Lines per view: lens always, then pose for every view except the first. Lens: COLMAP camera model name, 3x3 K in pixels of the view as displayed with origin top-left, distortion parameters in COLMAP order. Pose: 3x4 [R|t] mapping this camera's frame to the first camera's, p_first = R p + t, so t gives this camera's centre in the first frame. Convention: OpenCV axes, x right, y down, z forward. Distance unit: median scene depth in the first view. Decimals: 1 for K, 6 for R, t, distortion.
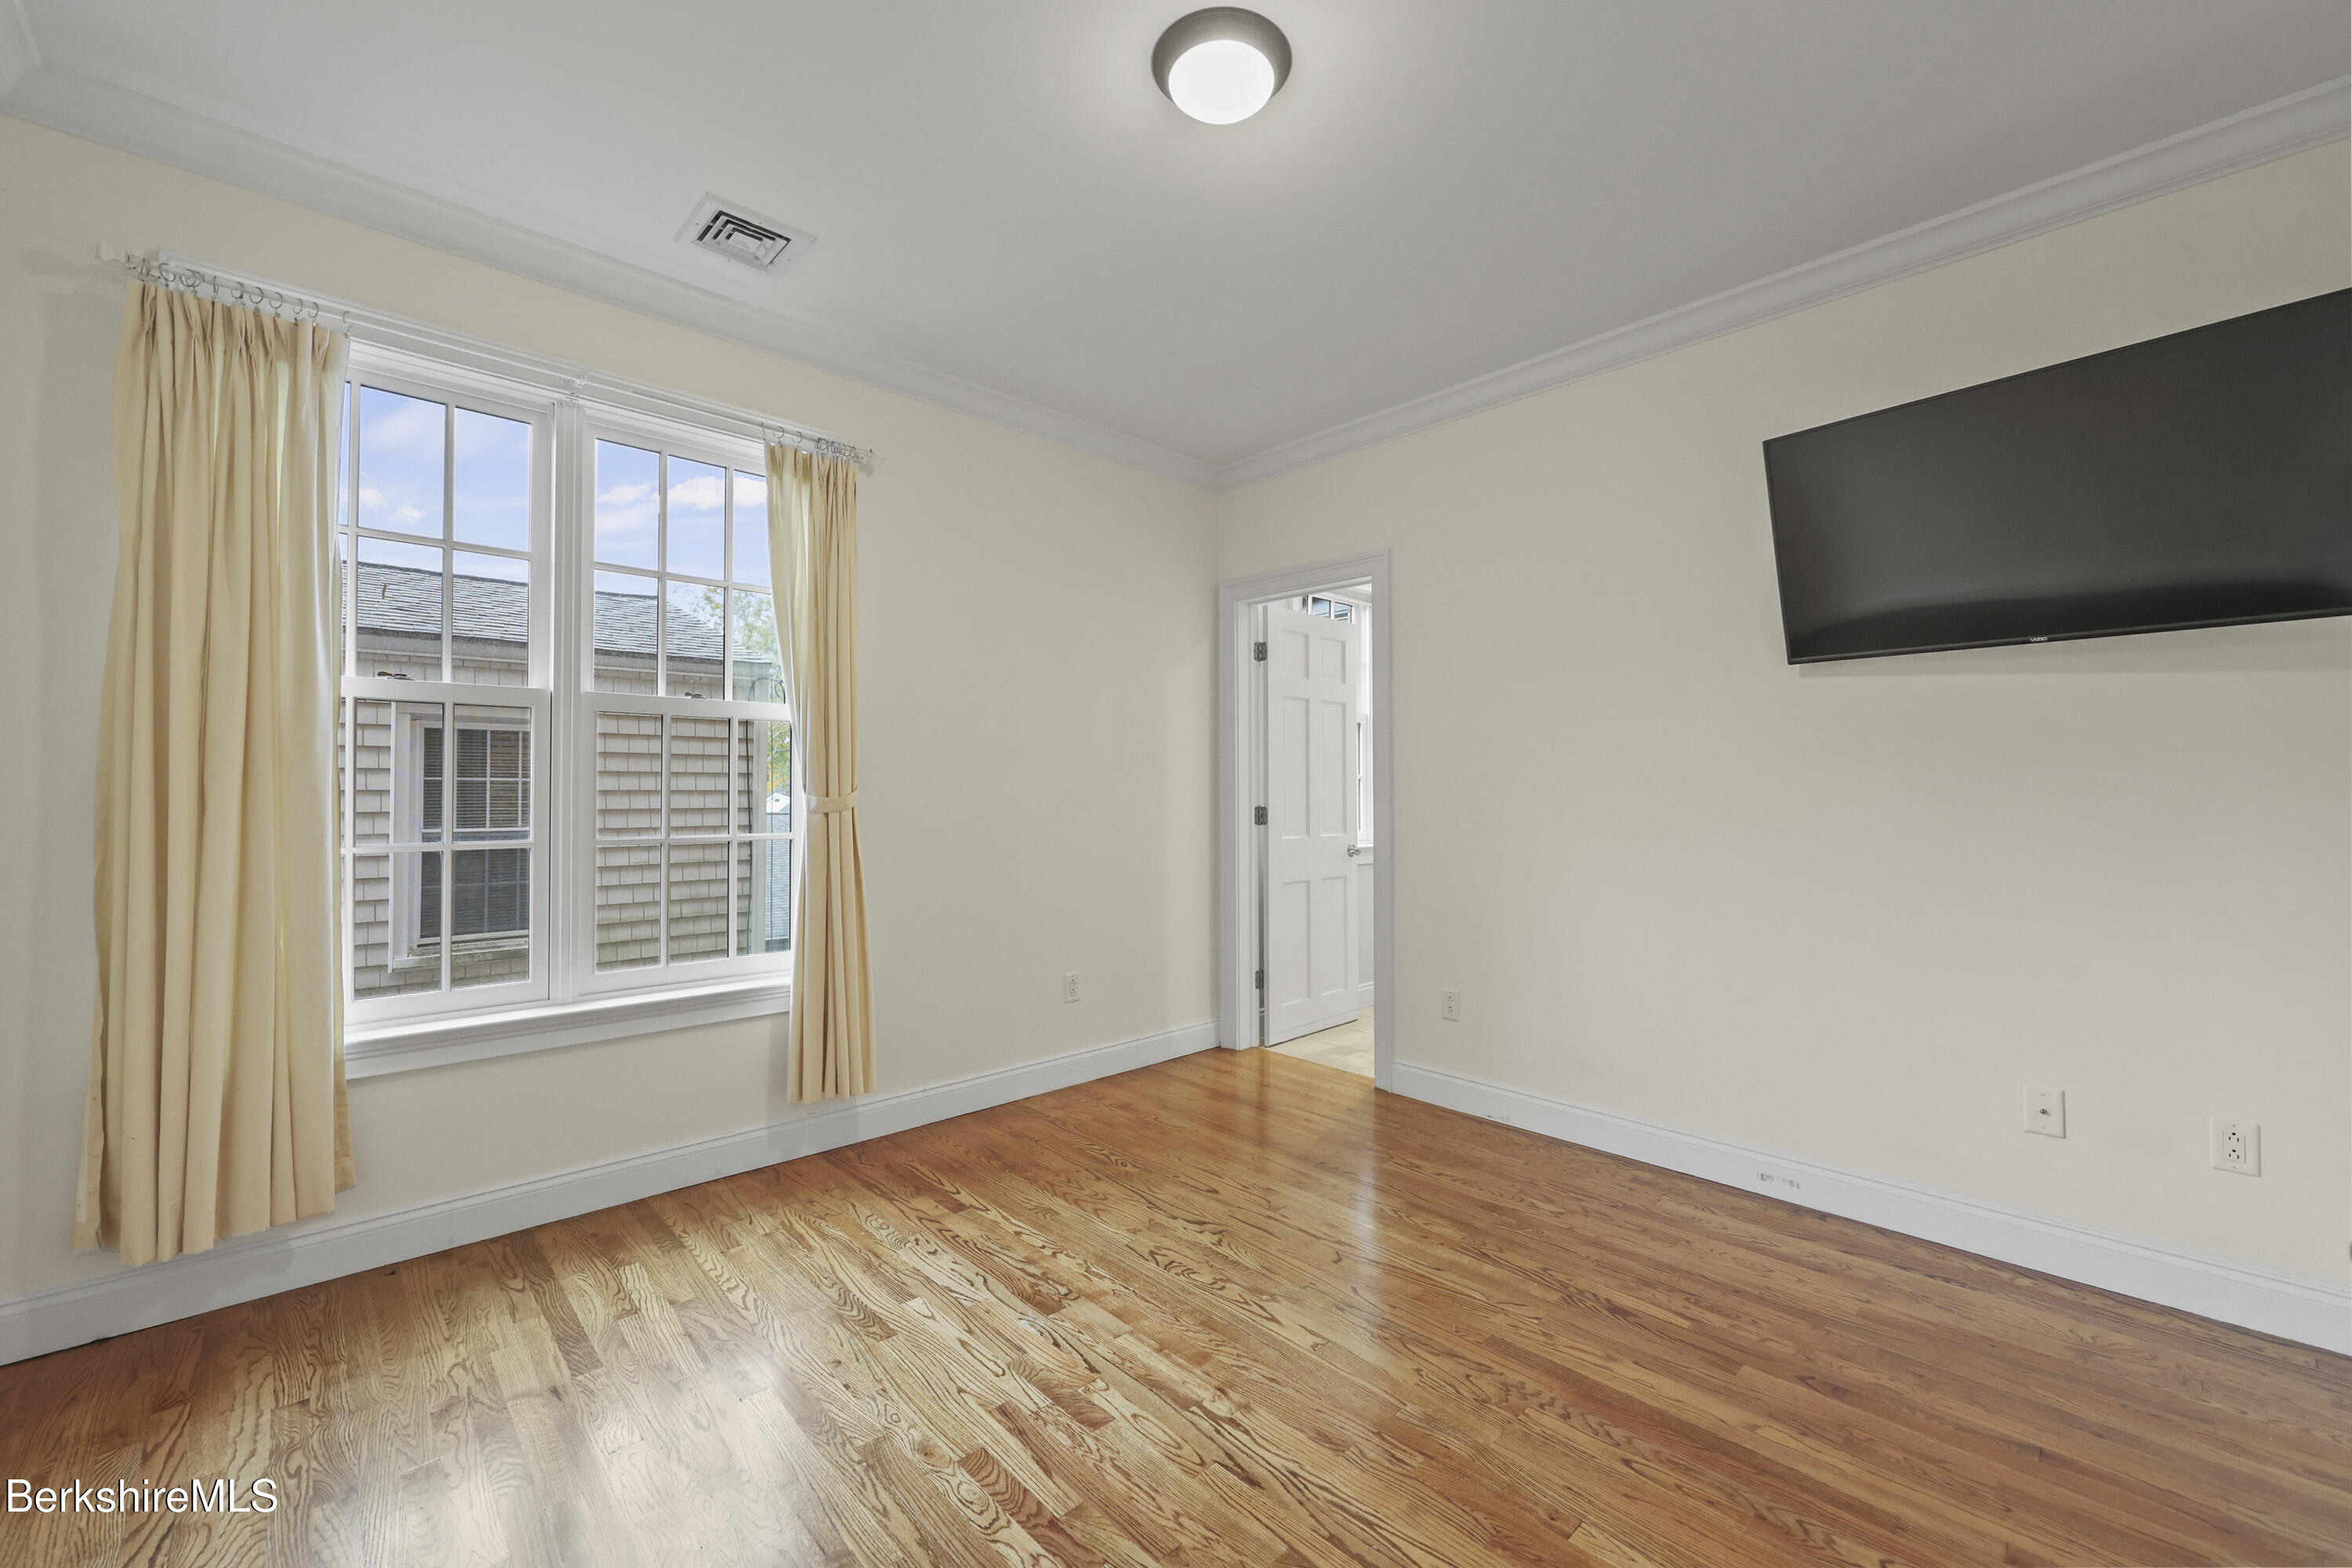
lens RADIAL K [[951.1, 0, 1174.9], [0, 951.1, 774.4], [0, 0, 1]] dist [-0.001614, 0.000115]
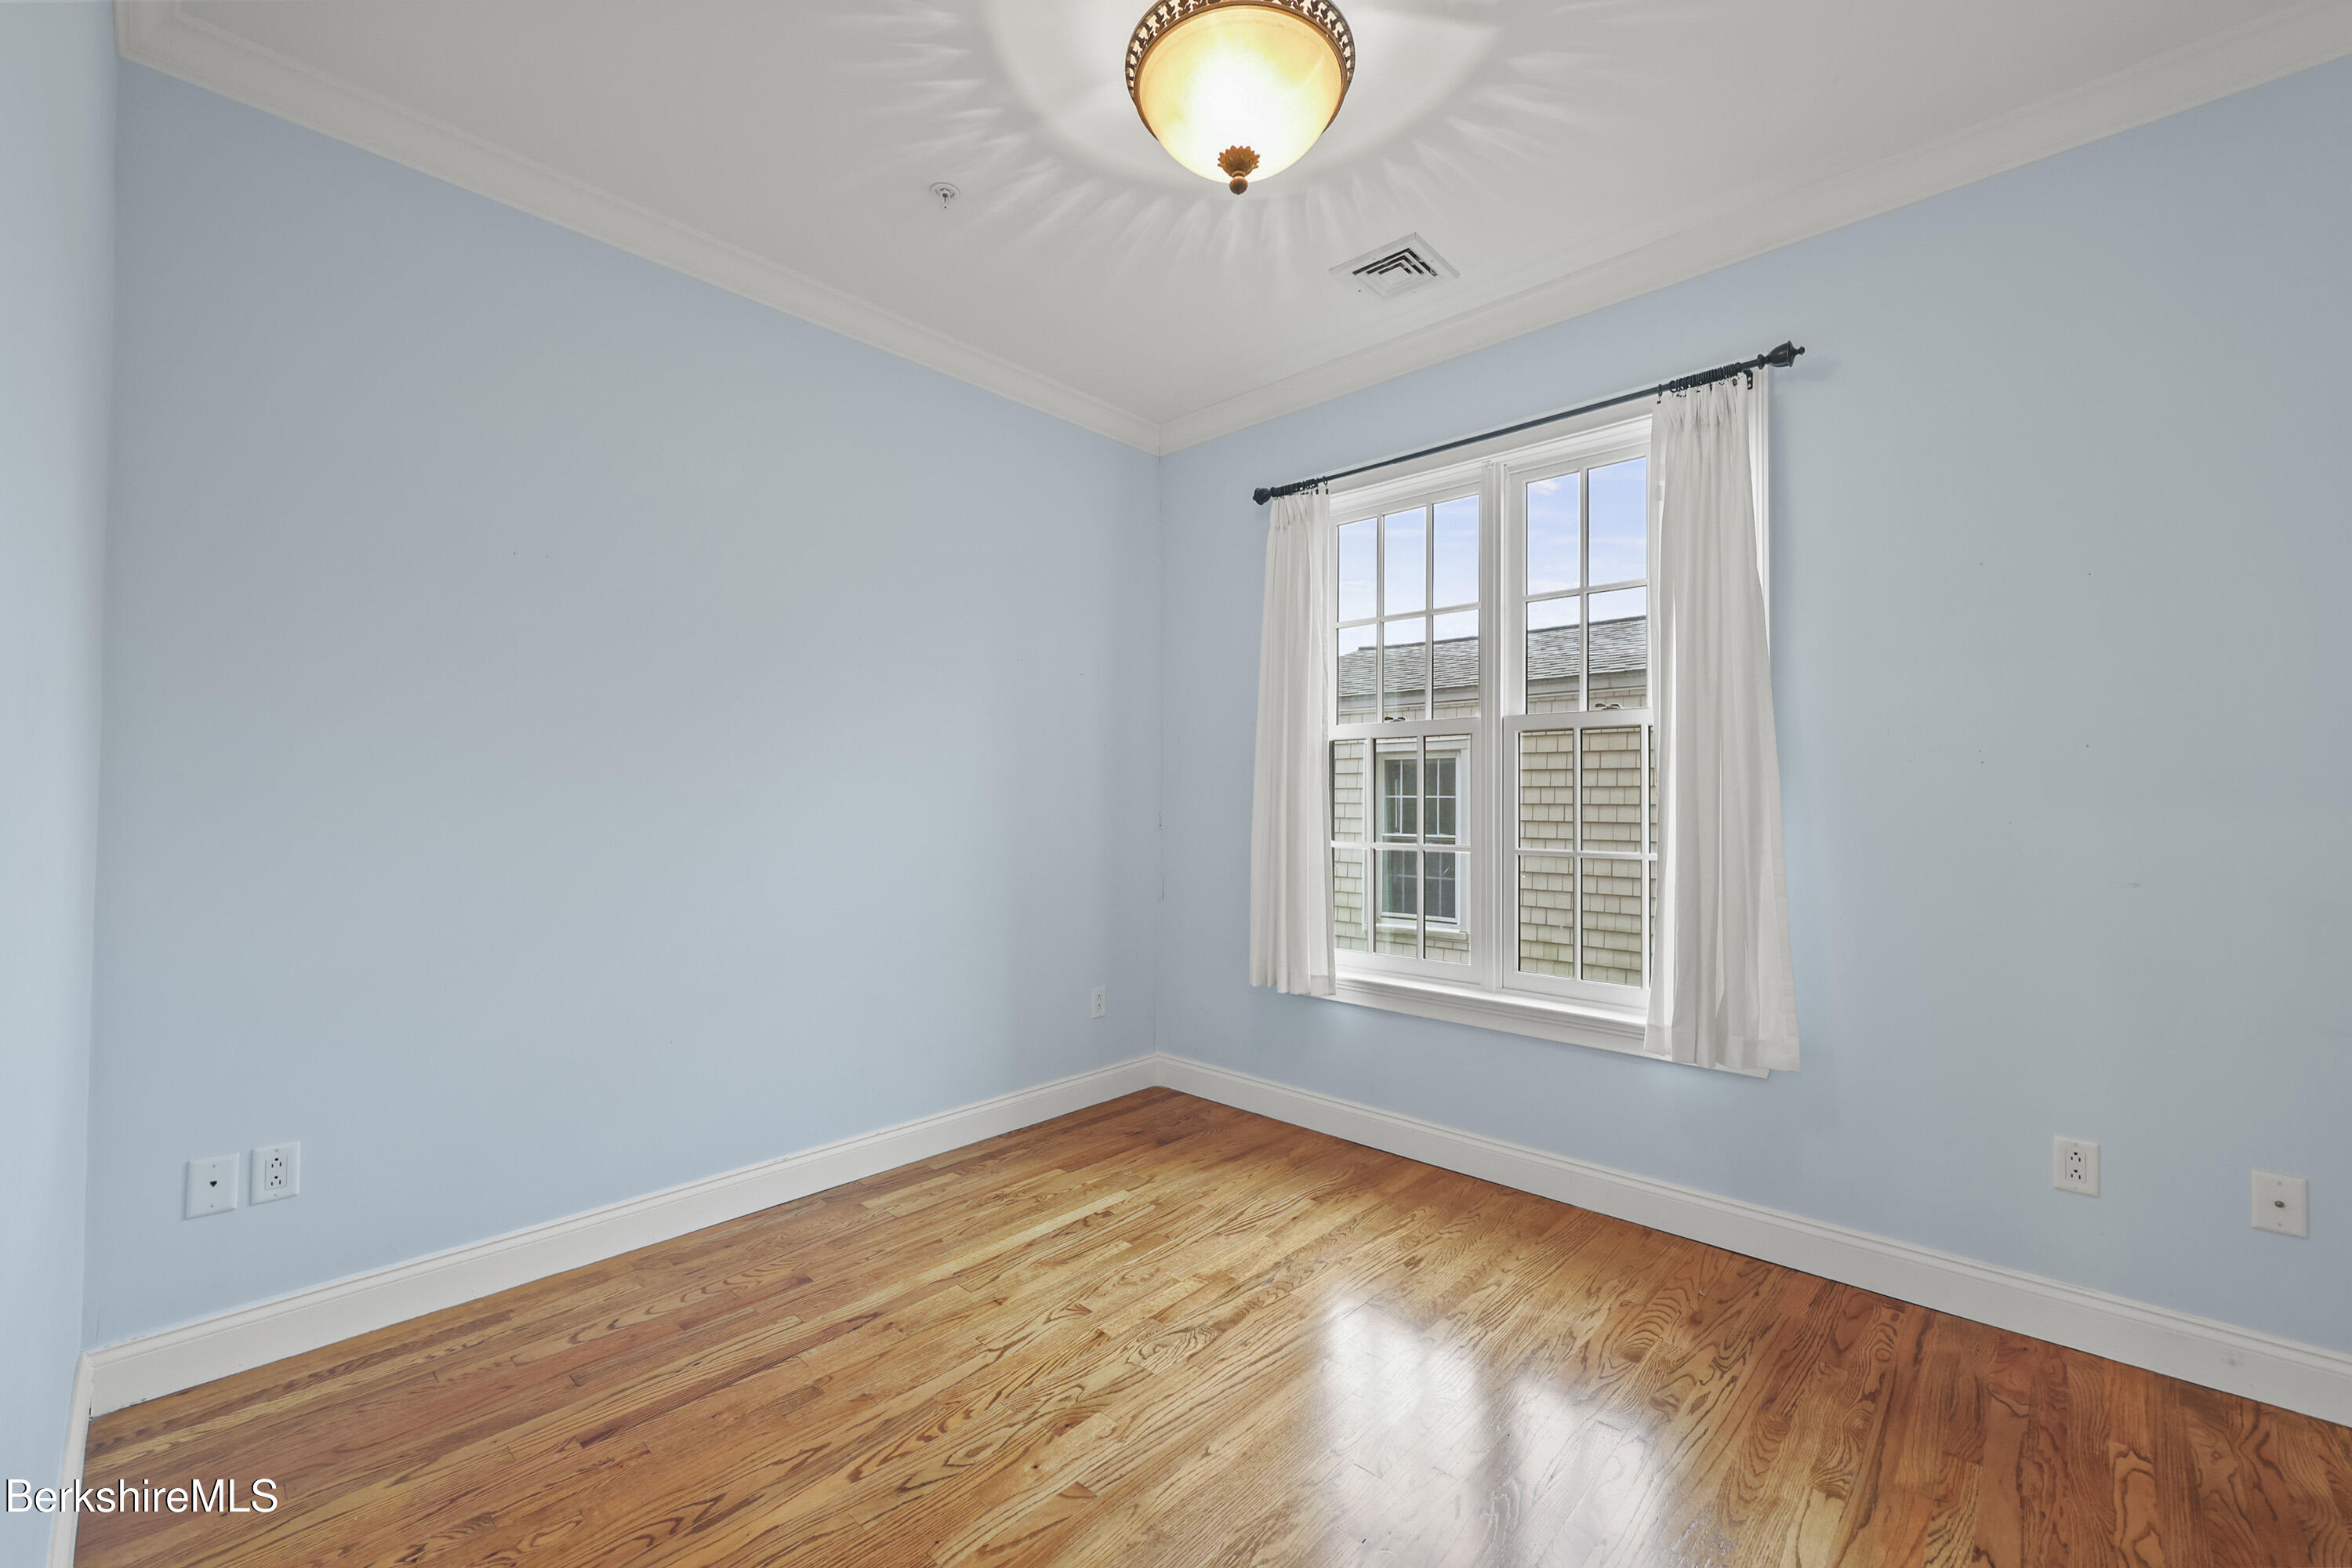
lens RADIAL K [[951.1, 0, 1172.7], [0, 951.1, 802.4], [0, 0, 1]] dist [-0.001614, 0.000115]
pose [[0.058532, -0.007803, -0.998255, 0.474983], [0.023006, 0.999714, -0.006465, 0.012612], [0.998020, -0.022587, 0.058695, 0.530894]]
